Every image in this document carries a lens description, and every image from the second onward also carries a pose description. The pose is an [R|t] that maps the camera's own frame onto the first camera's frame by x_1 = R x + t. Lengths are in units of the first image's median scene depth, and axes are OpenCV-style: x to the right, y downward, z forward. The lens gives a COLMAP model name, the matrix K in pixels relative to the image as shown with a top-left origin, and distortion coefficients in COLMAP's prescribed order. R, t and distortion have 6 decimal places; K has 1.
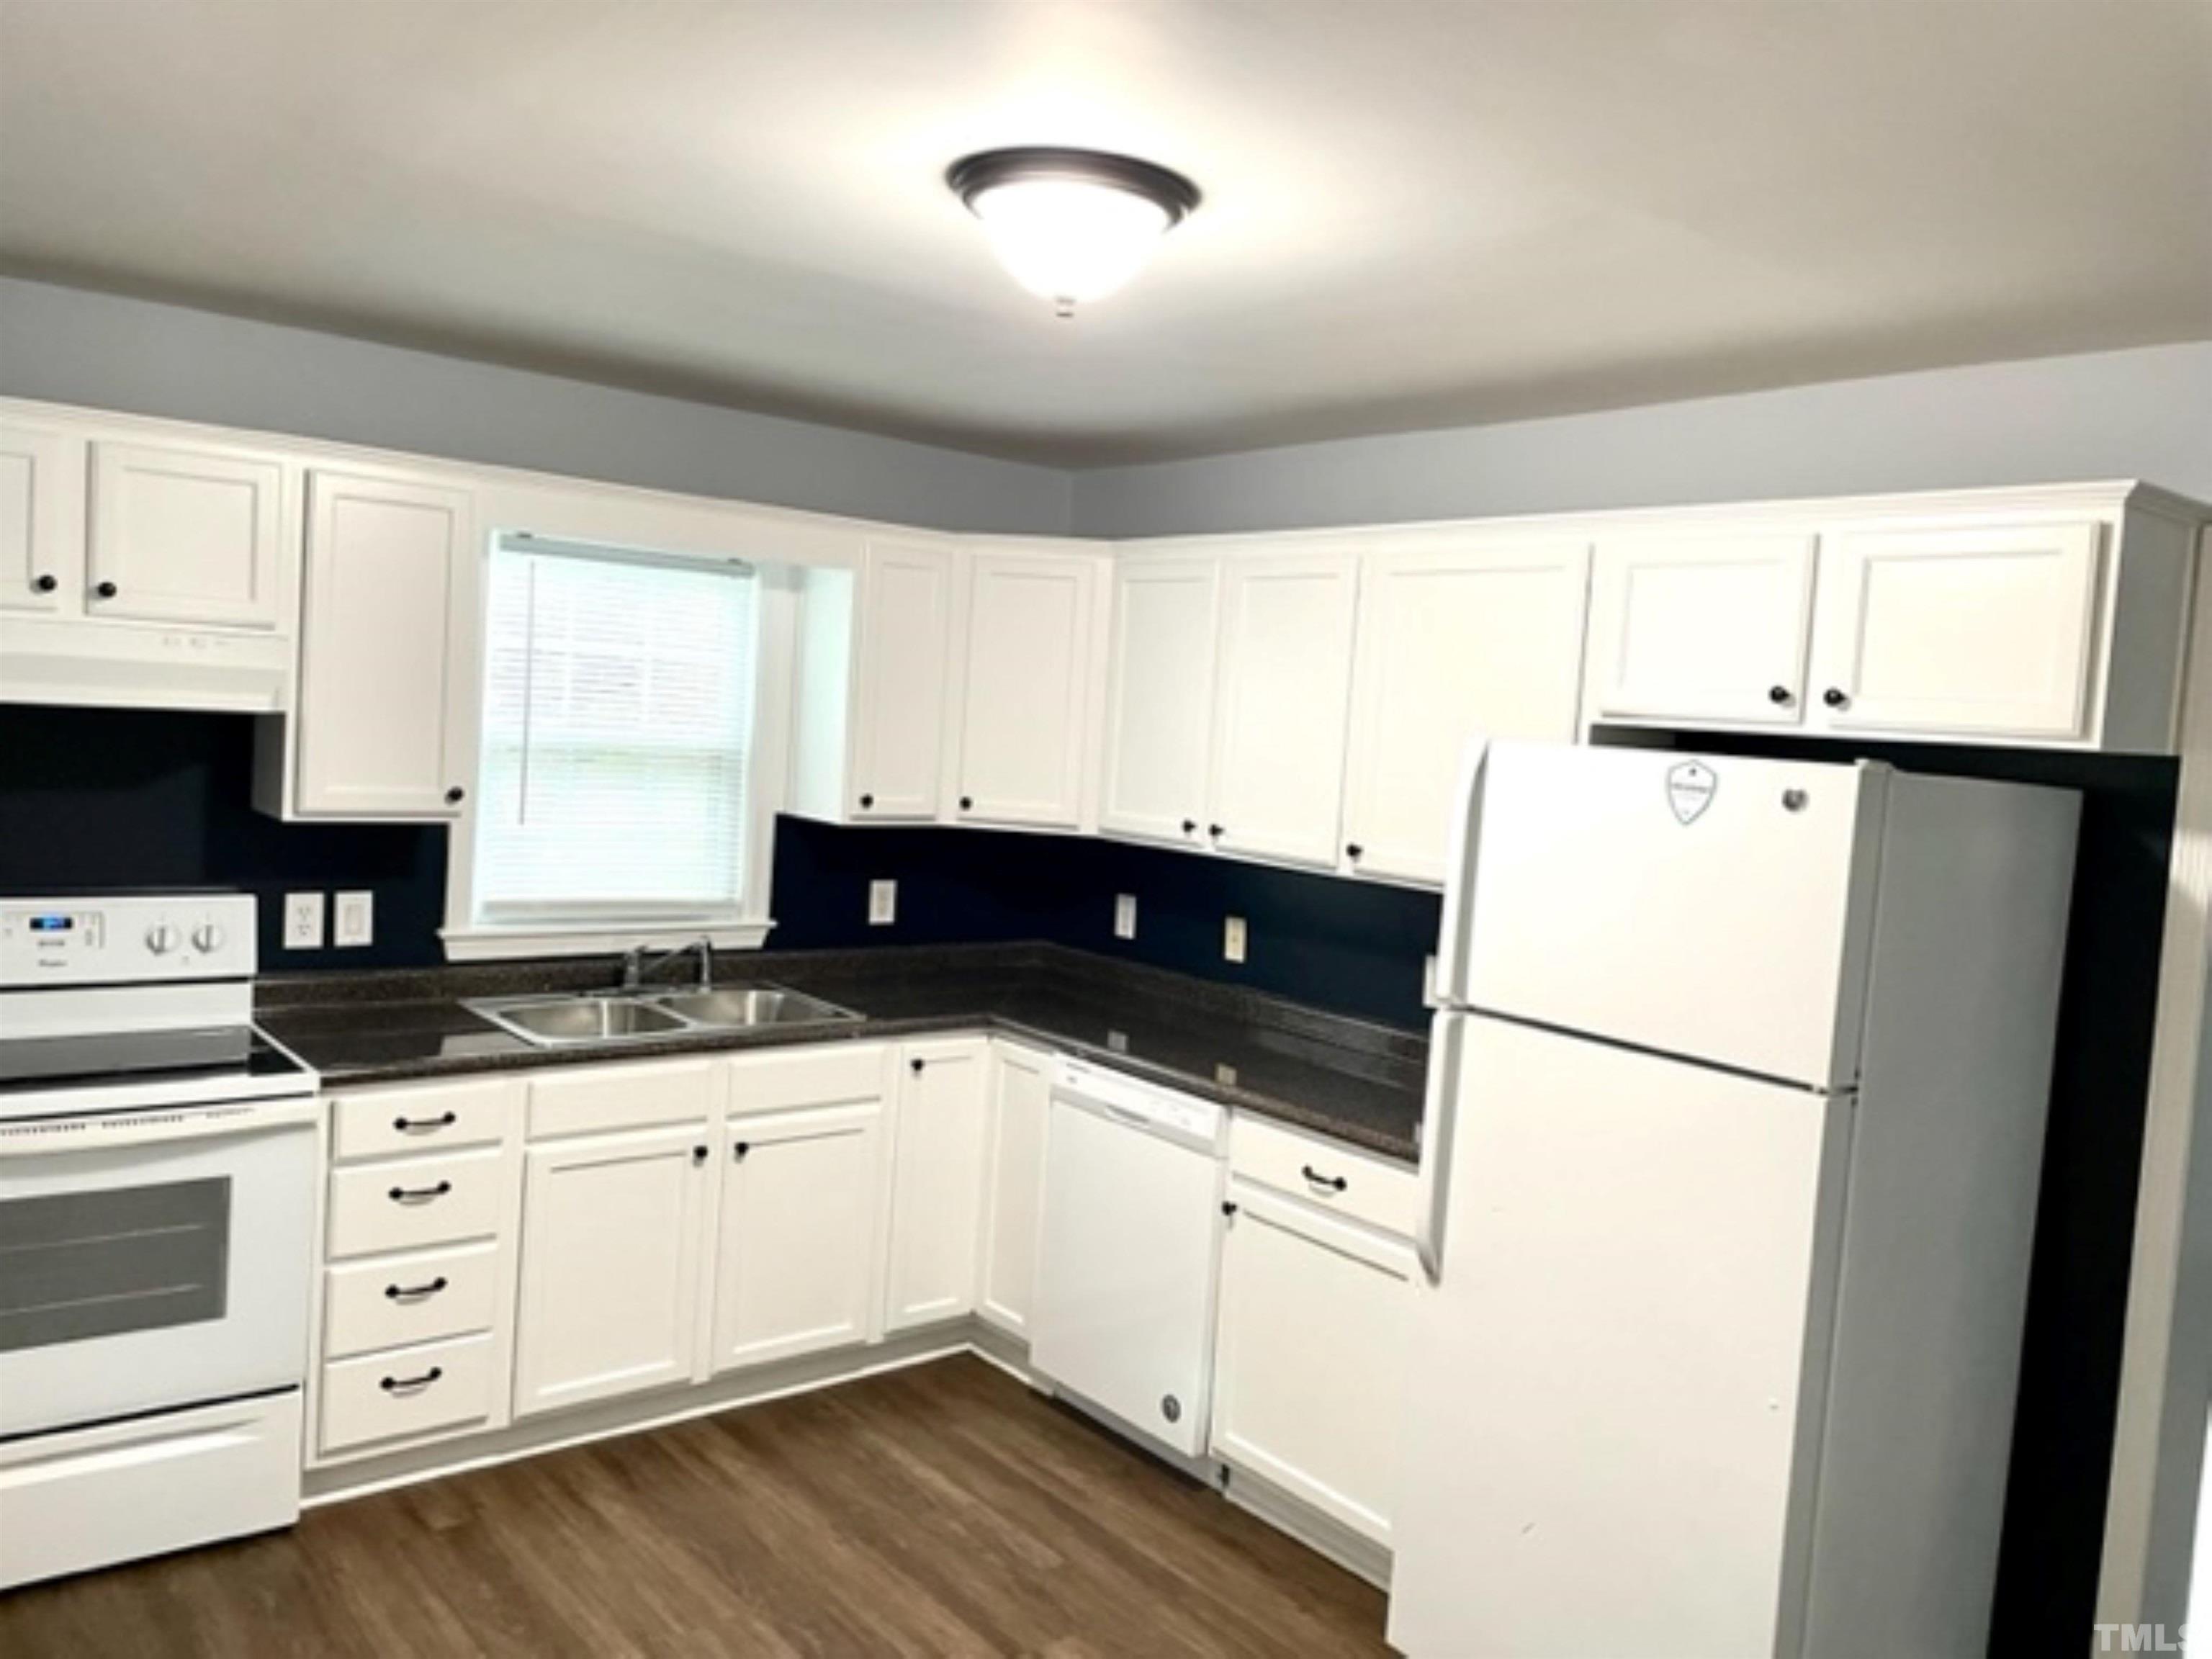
lens RADIAL K [[1665.0, 0, 1120.5], [0, 1665.0, 812.4], [0, 0, 1]] dist [0.087351, -0.107312]
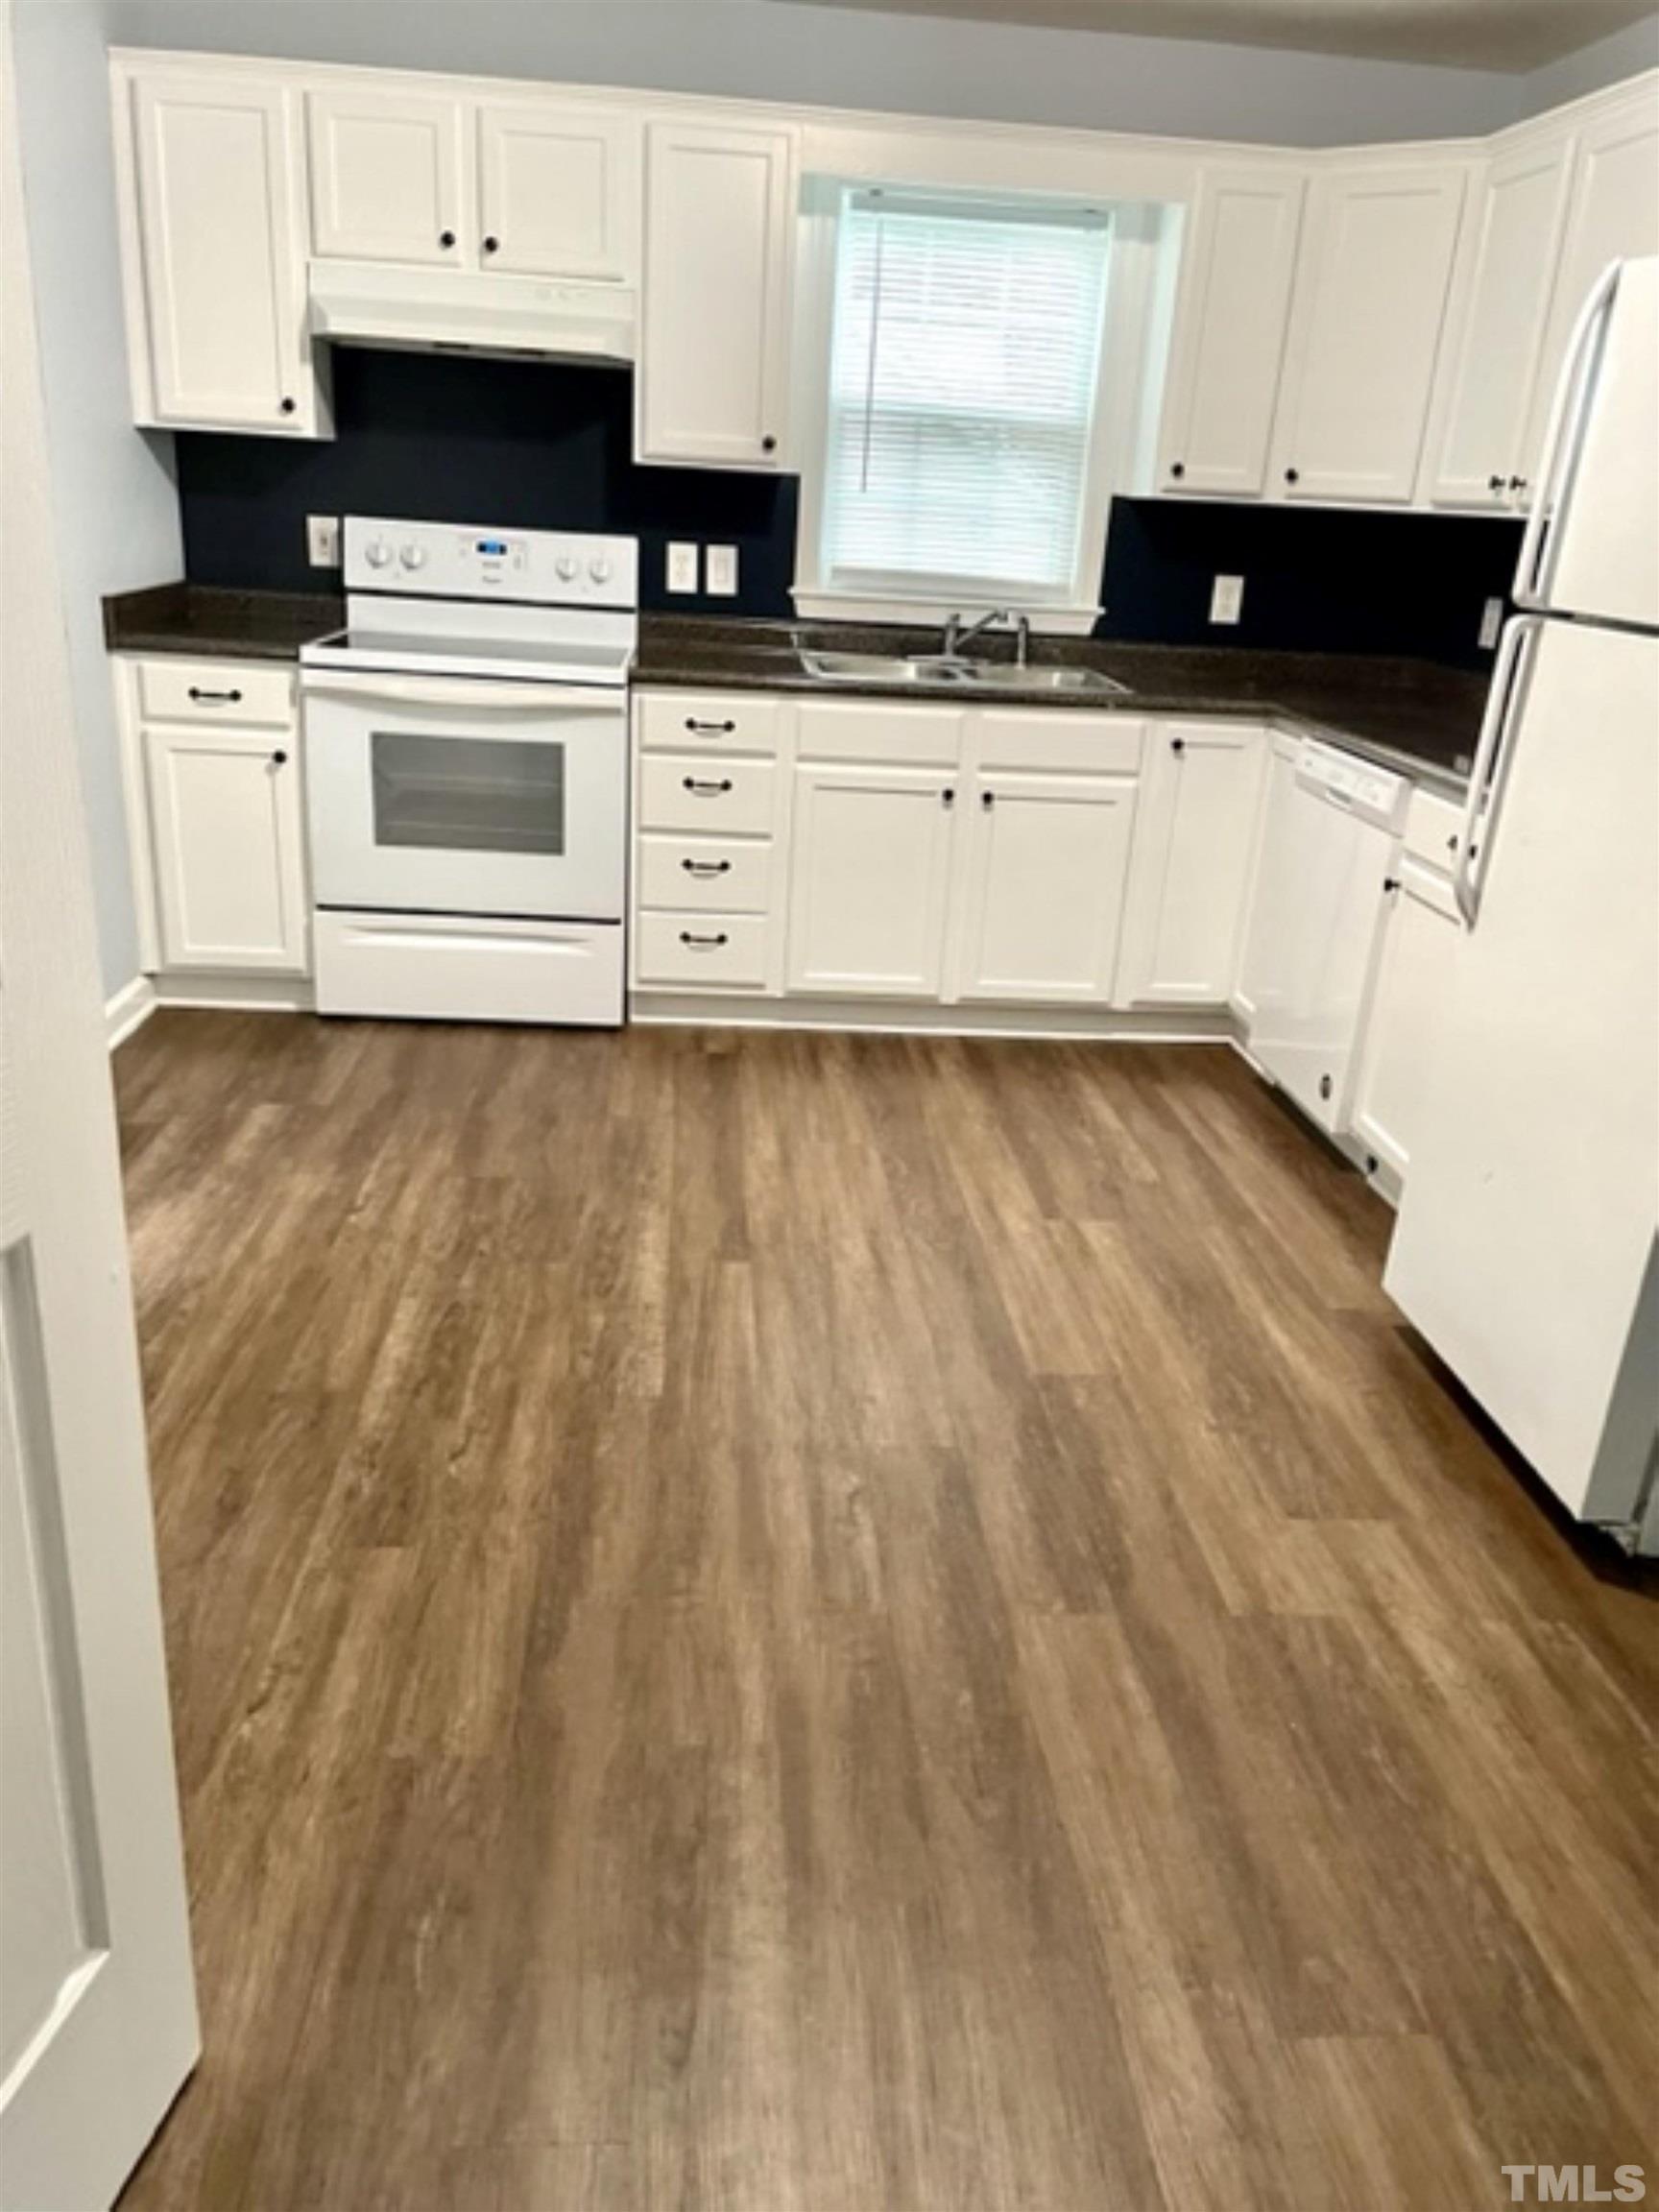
lens RADIAL K [[1665.0, 0, 856.8], [0, 1665.0, 1114.9], [0, 0, 1]] dist [0.087351, -0.107312]
pose [[0.824854, 0.185313, -0.534111, 0.335760], [-0.043229, 0.962660, 0.267240, 0.117549], [0.563690, -0.197345, 0.802065, 0.044092]]
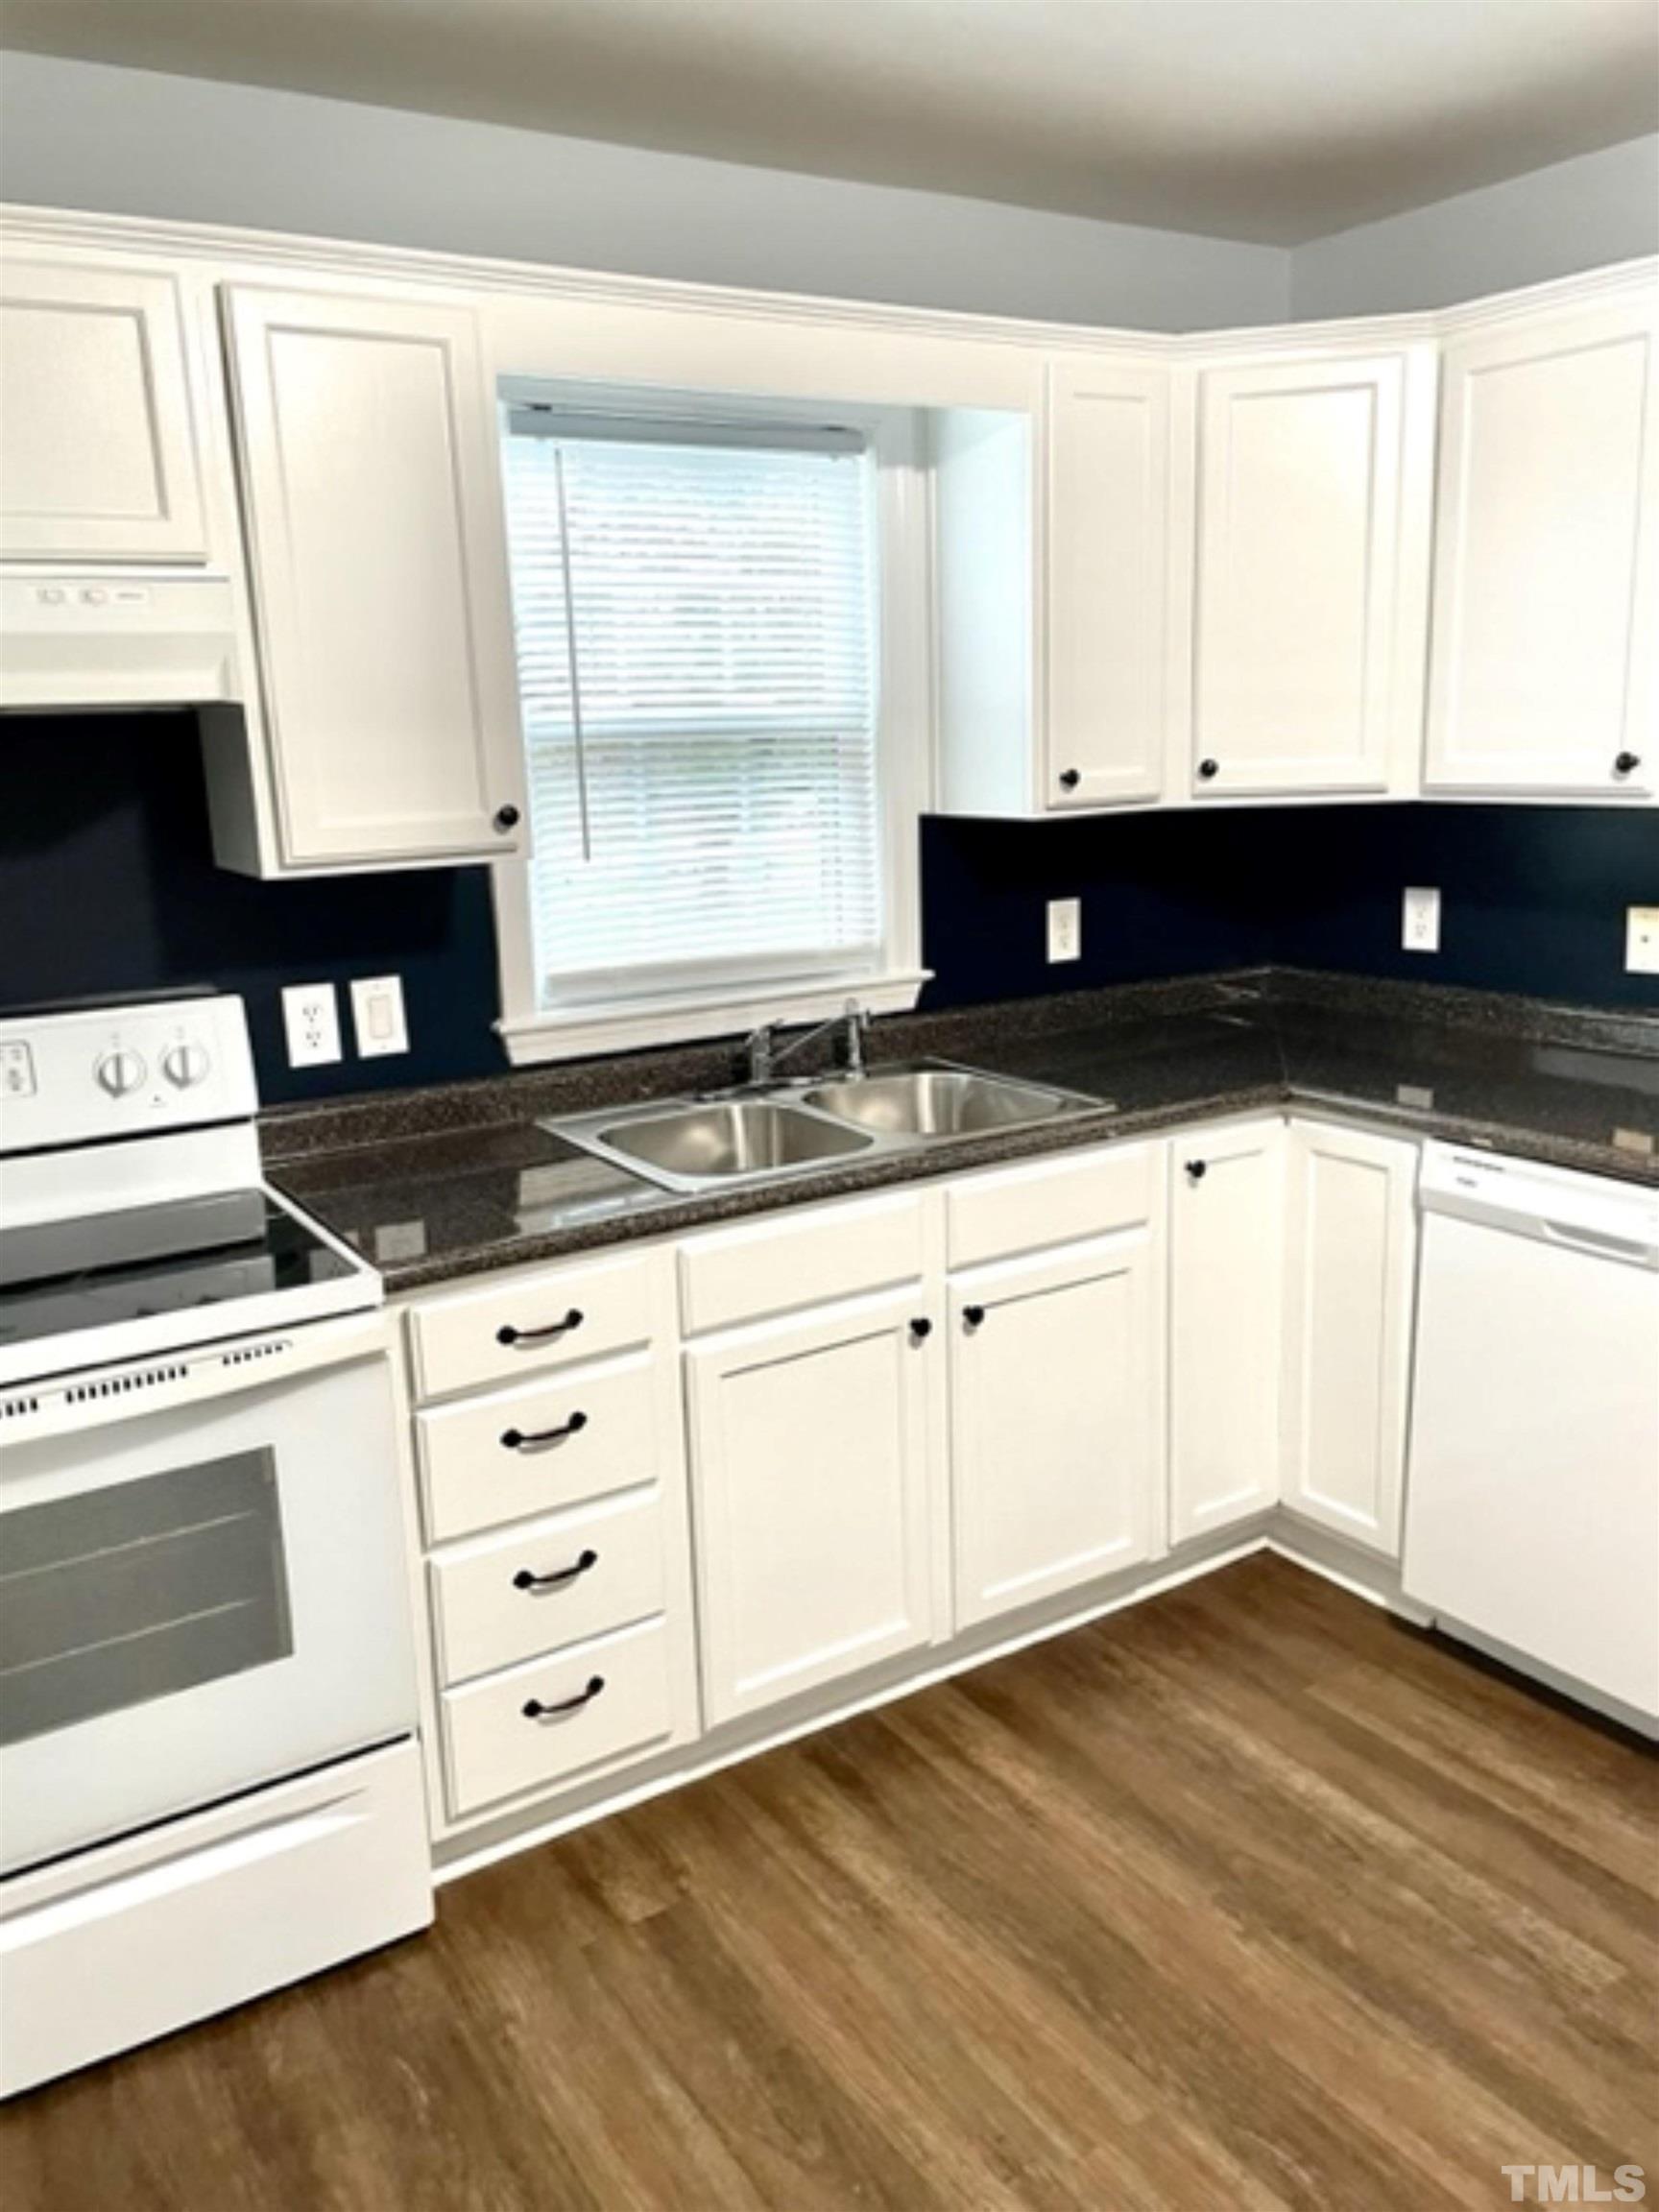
lens RADIAL K [[1665.0, 0, 821.7], [0, 1665.0, 1084.8], [0, 0, 1]] dist [0.087351, -0.107312]
pose [[0.987389, -0.071618, -0.141185, -0.193666], [0.092149, 0.985175, 0.144705, 0.008891], [0.128728, -0.155890, 0.979350, 0.373461]]
